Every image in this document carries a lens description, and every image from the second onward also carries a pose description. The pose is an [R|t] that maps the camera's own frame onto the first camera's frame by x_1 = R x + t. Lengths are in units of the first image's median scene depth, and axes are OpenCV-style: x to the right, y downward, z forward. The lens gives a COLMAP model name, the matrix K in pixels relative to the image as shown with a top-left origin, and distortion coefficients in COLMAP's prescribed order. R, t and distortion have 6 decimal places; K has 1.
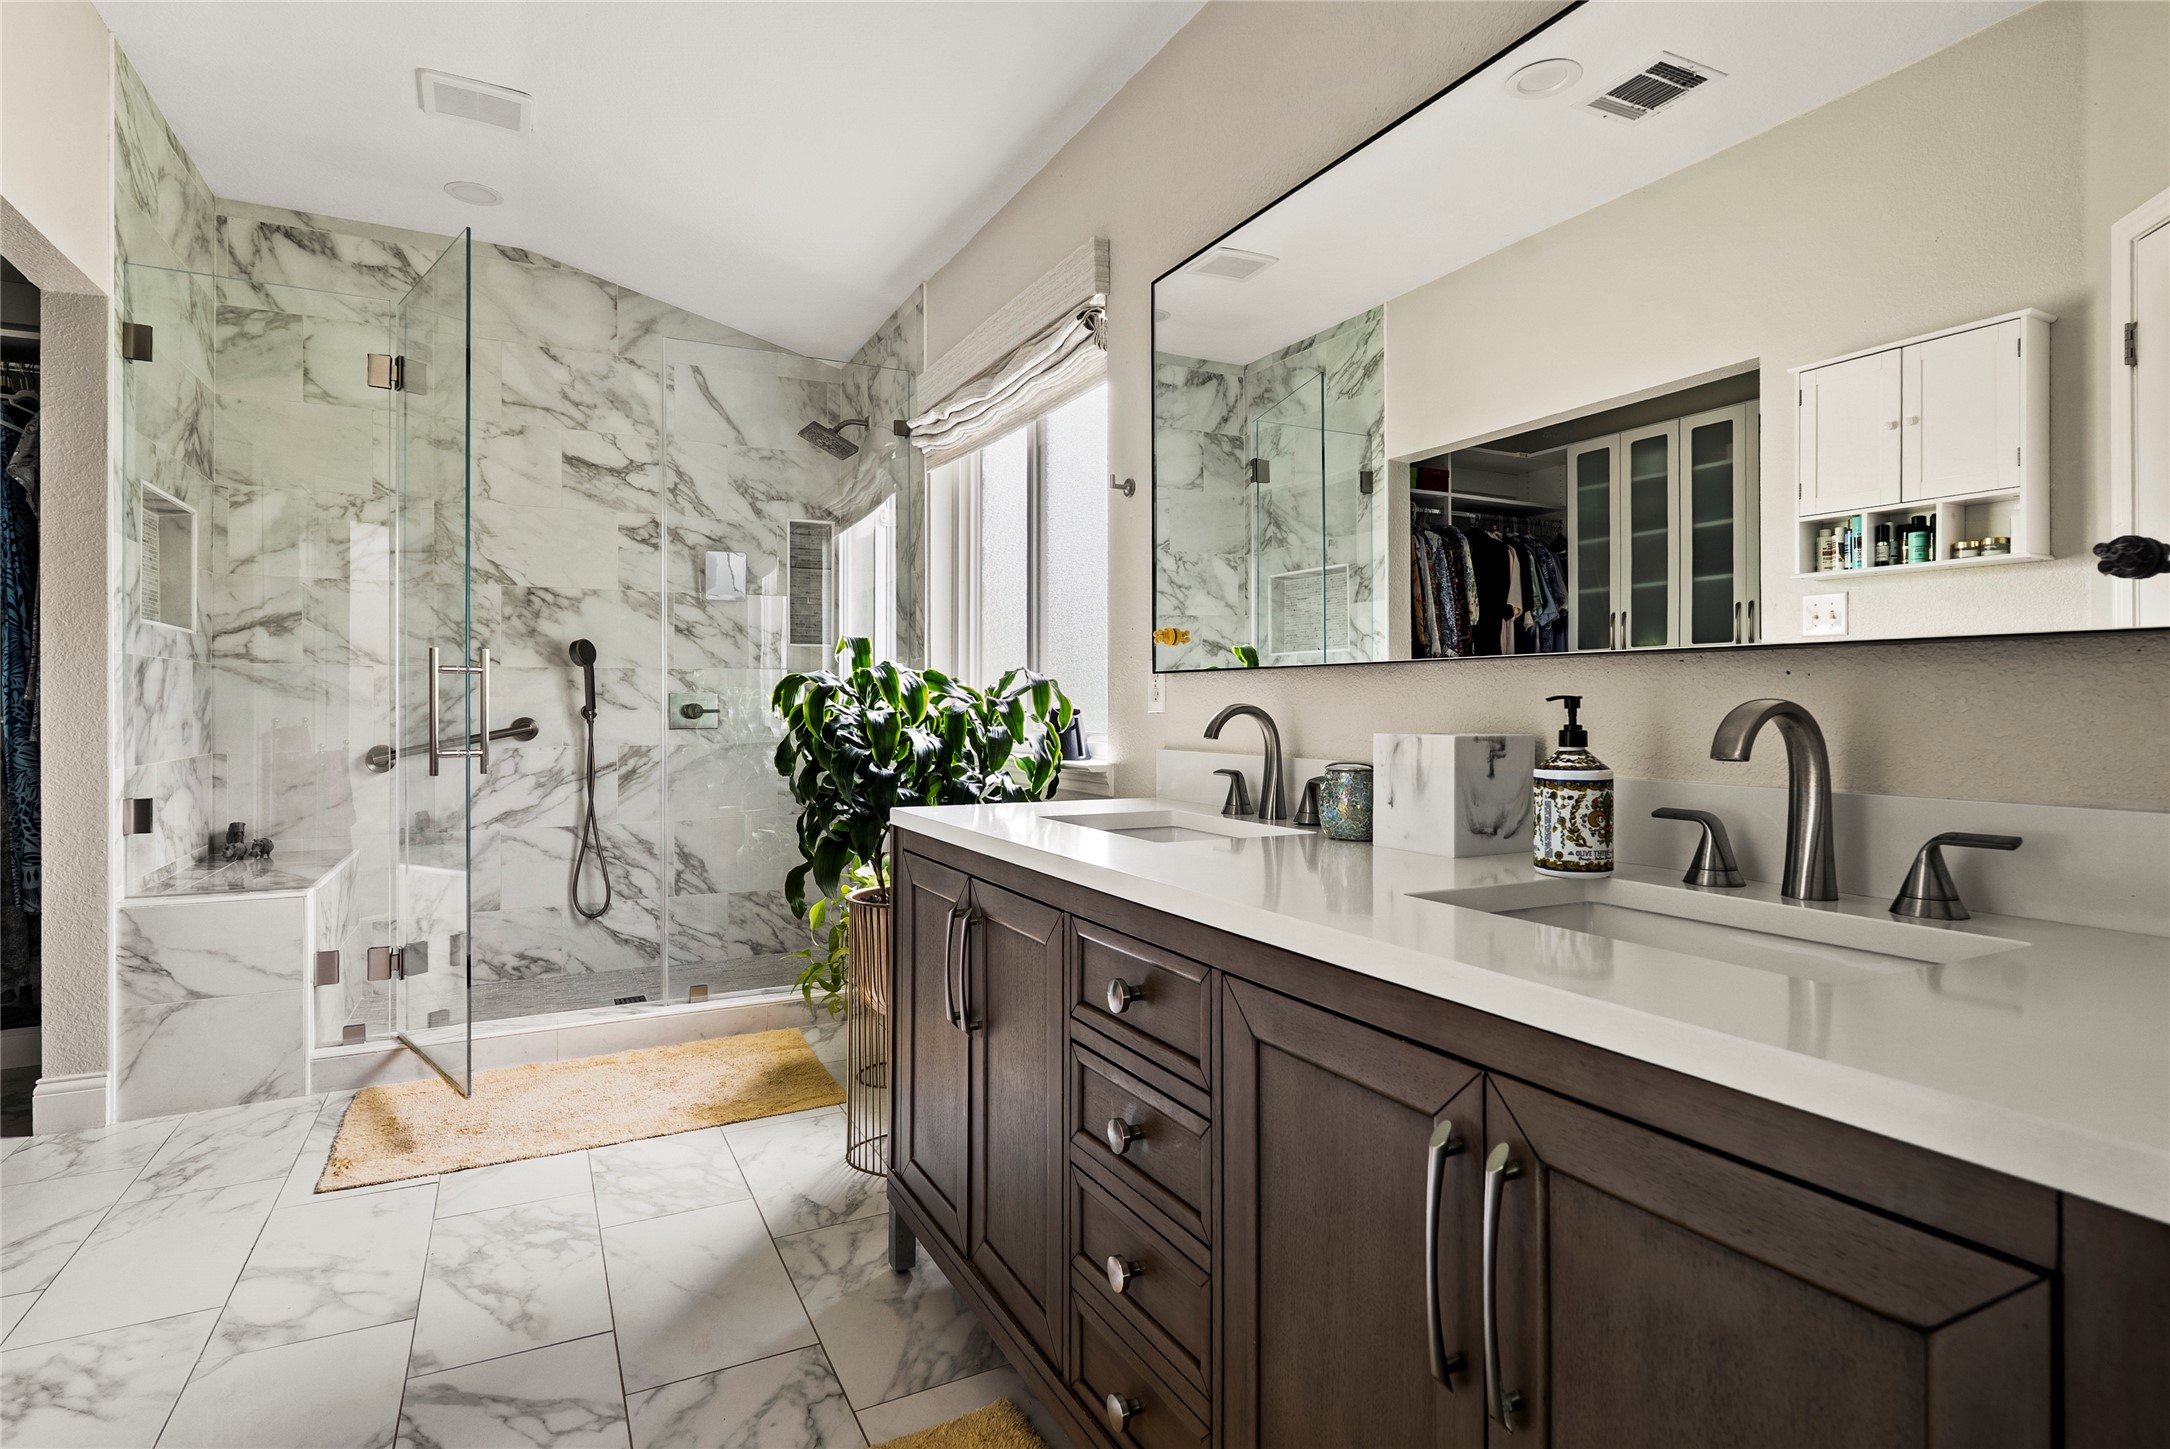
lens RADIAL K [[1099.3, 0, 1076.4], [0, 1099.3, 704.1], [0, 0, 1]] dist [-0.003810, 0.000095]
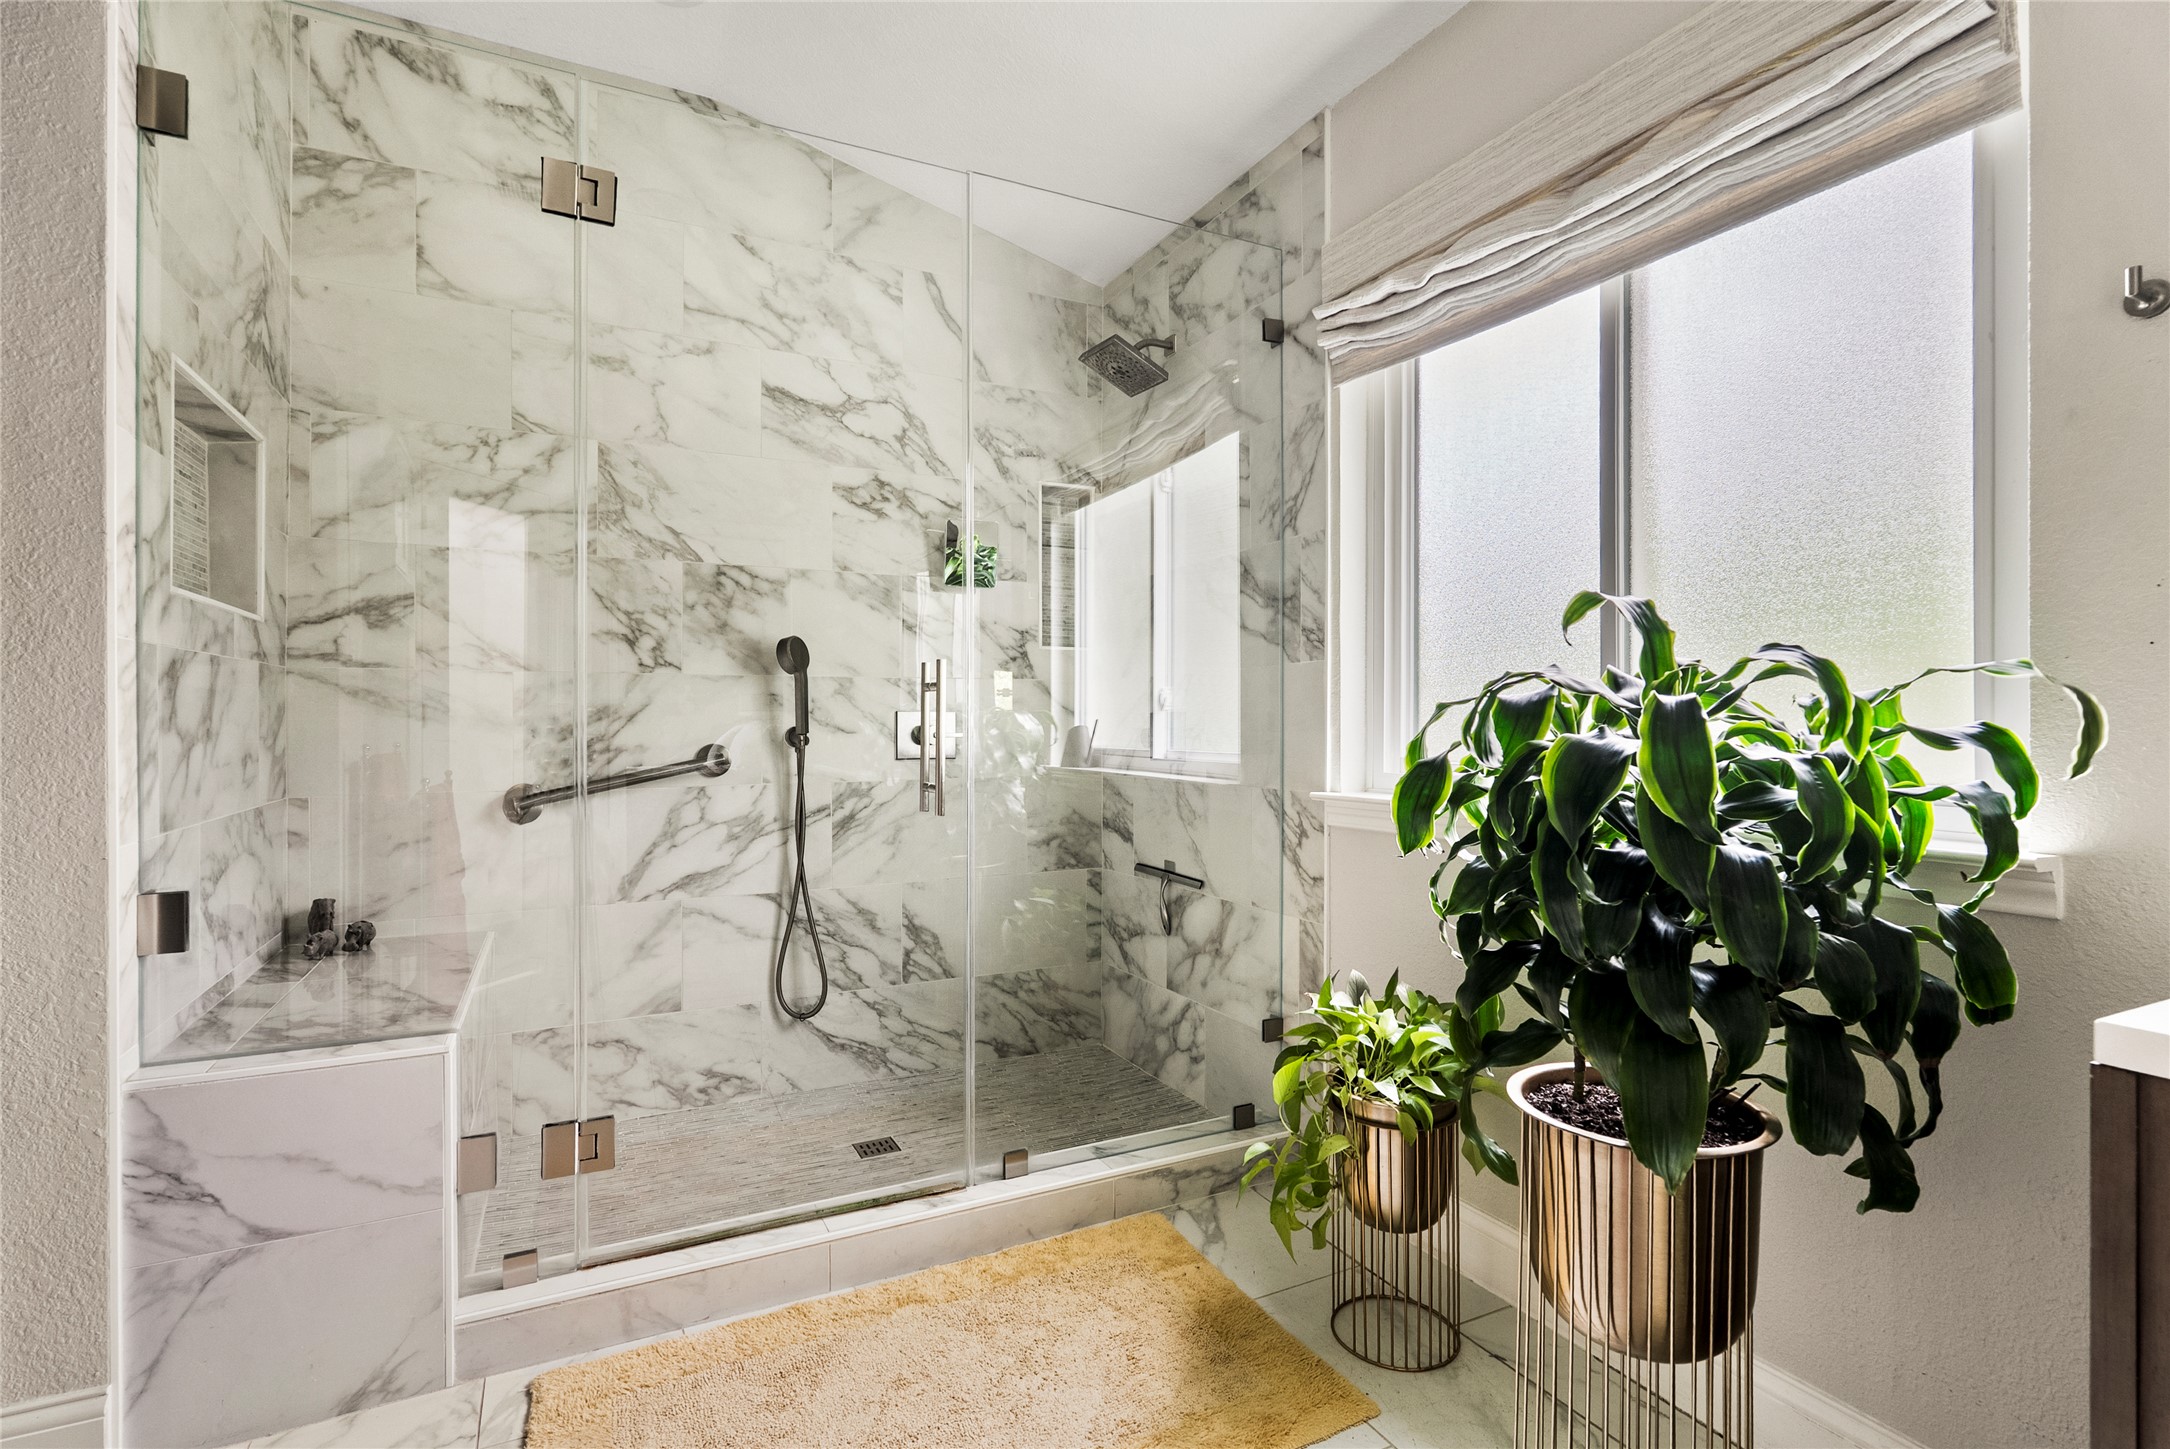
lens RADIAL K [[1058.3, 0, 1098.1], [0, 1058.3, 724.6], [0, 0, 1]] dist [-0.005775, 0.000816]
pose [[0.999969, 0.002142, -0.007597, -0.266446], [-0.002115, 0.999991, 0.003577, -0.004294], [0.007605, -0.003561, 0.999965, 0.332668]]
